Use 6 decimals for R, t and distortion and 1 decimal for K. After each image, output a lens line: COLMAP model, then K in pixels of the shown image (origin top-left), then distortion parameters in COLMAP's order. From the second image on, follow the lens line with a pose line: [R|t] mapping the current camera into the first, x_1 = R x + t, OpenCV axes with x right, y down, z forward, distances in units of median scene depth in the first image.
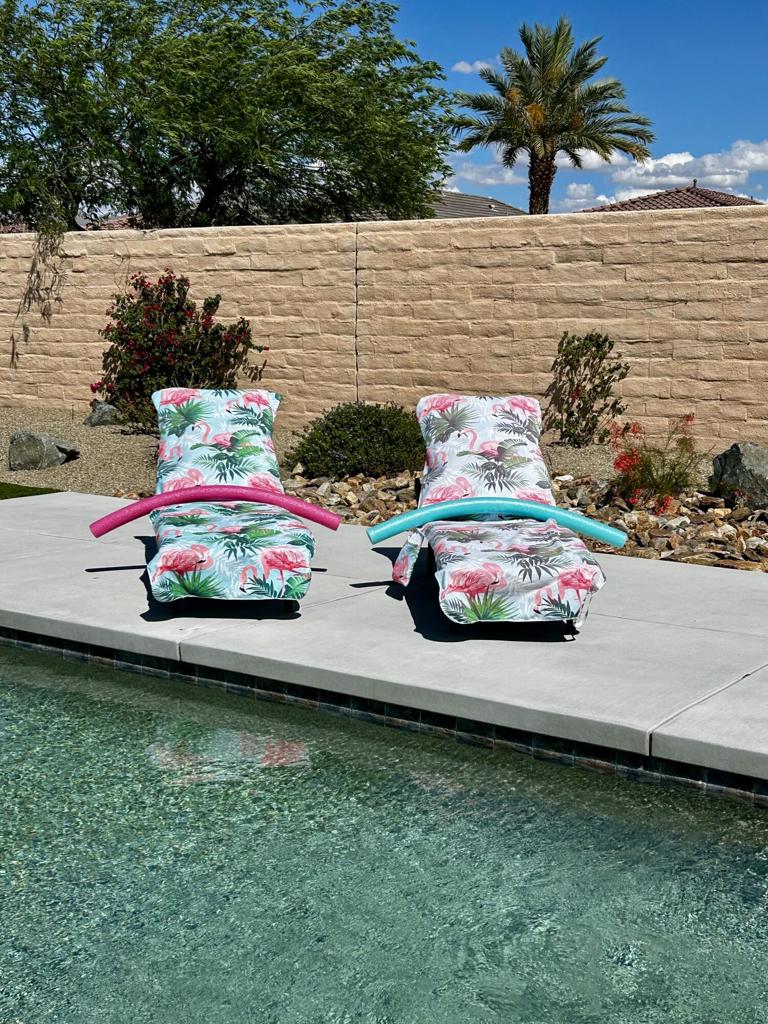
lens RADIAL K [[1345.5, 0, 384.0], [0, 1345.5, 512.0], [0, 0, 1]] dist [0.117481, -0.031247]
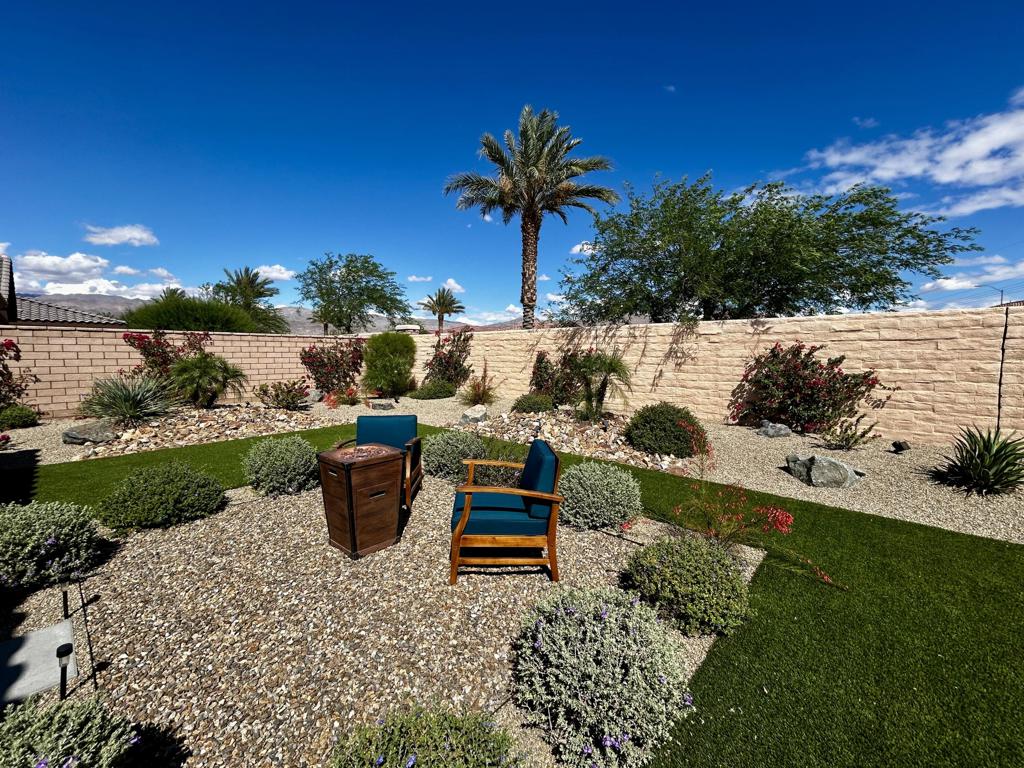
lens RADIAL K [[406.0, 0, 526.0], [0, 406.0, 384.2], [0, 0, 1]] dist [0.007298, 0.000093]
pose [[0.994875, -0.001954, -0.101098, -0.471284], [-0.004645, 0.997874, -0.065001, -0.097108], [0.101010, 0.065137, 0.992751, 0.500418]]
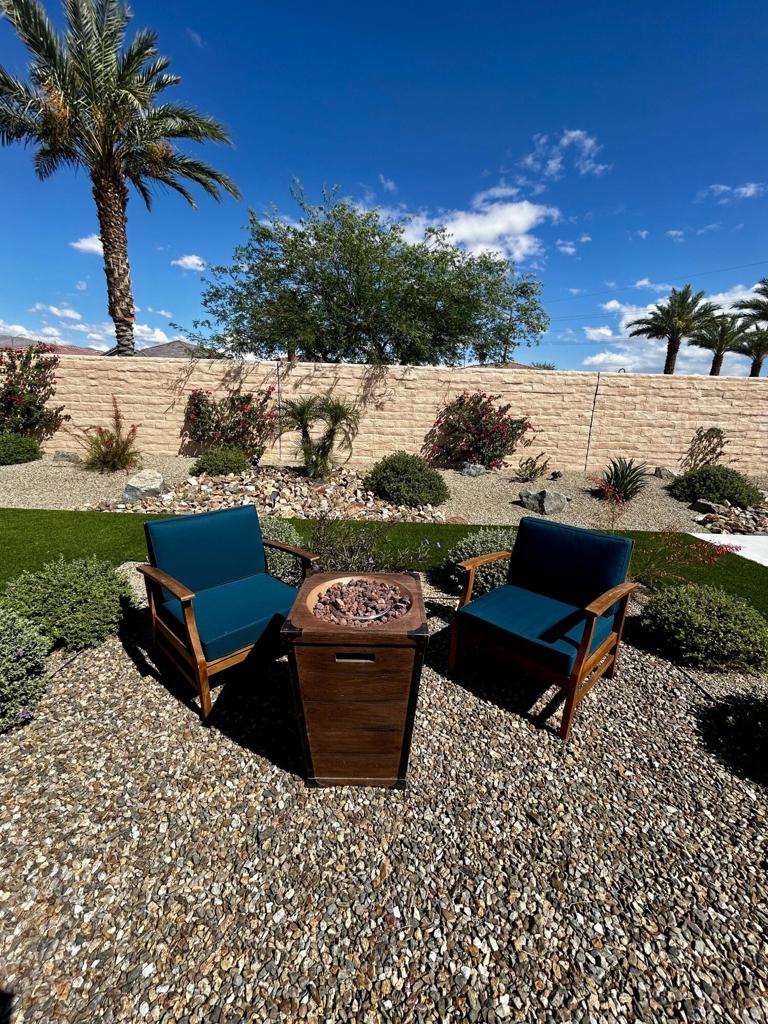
lens RADIAL K [[412.3, 0, 384.0], [0, 412.3, 512.0], [0, 0, 1]] dist [-0.000122, -0.003865]
pose [[0.827518, -0.137446, 0.544355, -0.651928], [0.058008, 0.985313, 0.160602, -0.117933], [-0.558434, -0.101324, 0.823337, 0.615776]]
